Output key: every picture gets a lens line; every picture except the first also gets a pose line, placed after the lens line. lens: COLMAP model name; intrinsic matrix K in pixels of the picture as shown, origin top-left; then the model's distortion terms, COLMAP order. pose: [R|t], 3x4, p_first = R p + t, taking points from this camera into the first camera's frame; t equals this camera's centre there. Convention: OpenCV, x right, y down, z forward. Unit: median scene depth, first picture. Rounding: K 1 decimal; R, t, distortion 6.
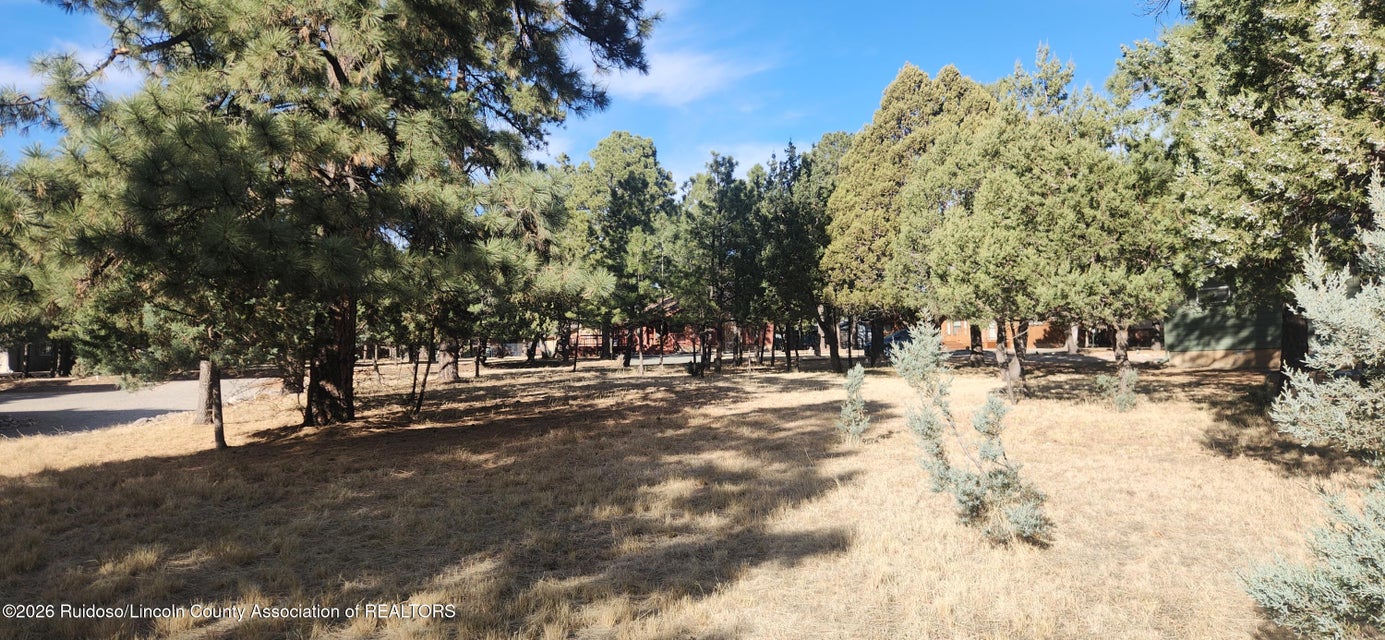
lens RADIAL K [[957.9, 0, 698.1], [0, 957.9, 310.8], [0, 0, 1]] dist [0.069264, -0.062959]
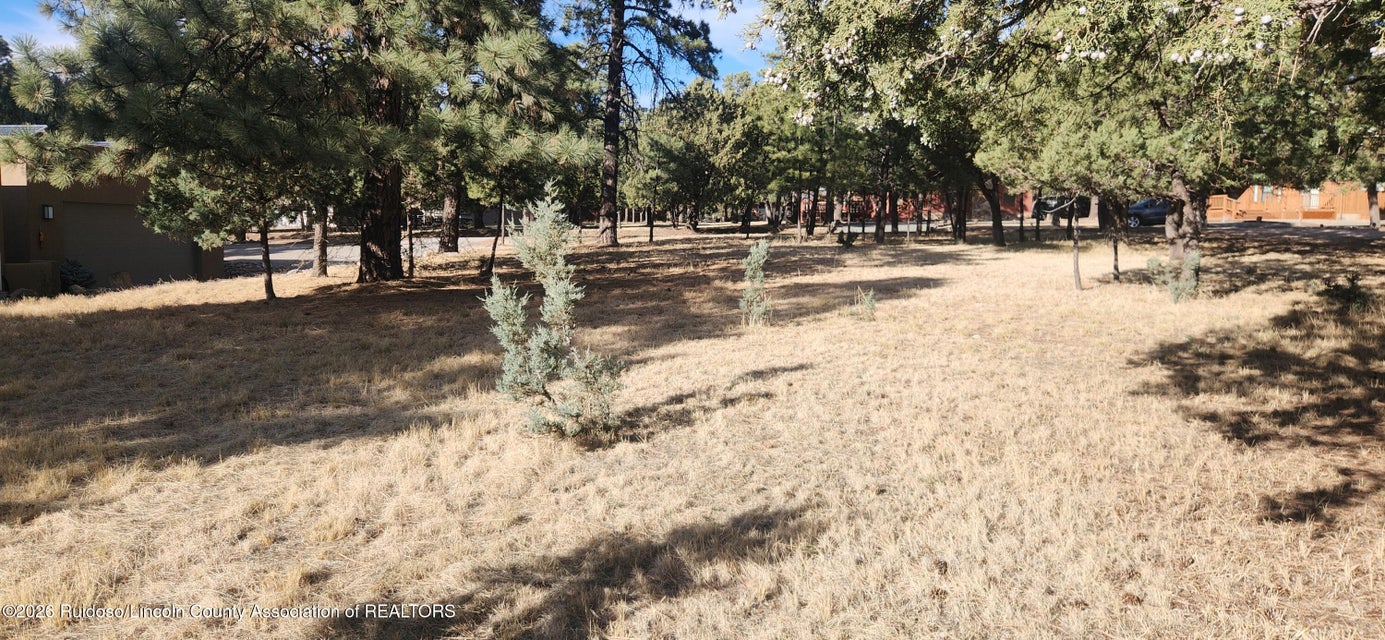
lens RADIAL K [[957.9, 0, 685.8], [0, 957.9, 312.3], [0, 0, 1]] dist [0.069264, -0.062959]
pose [[0.937130, 0.050325, -0.345333, 0.351547], [-0.000760, 0.989840, 0.142185, -0.004939], [0.348979, -0.132983, 0.927647, 0.107602]]
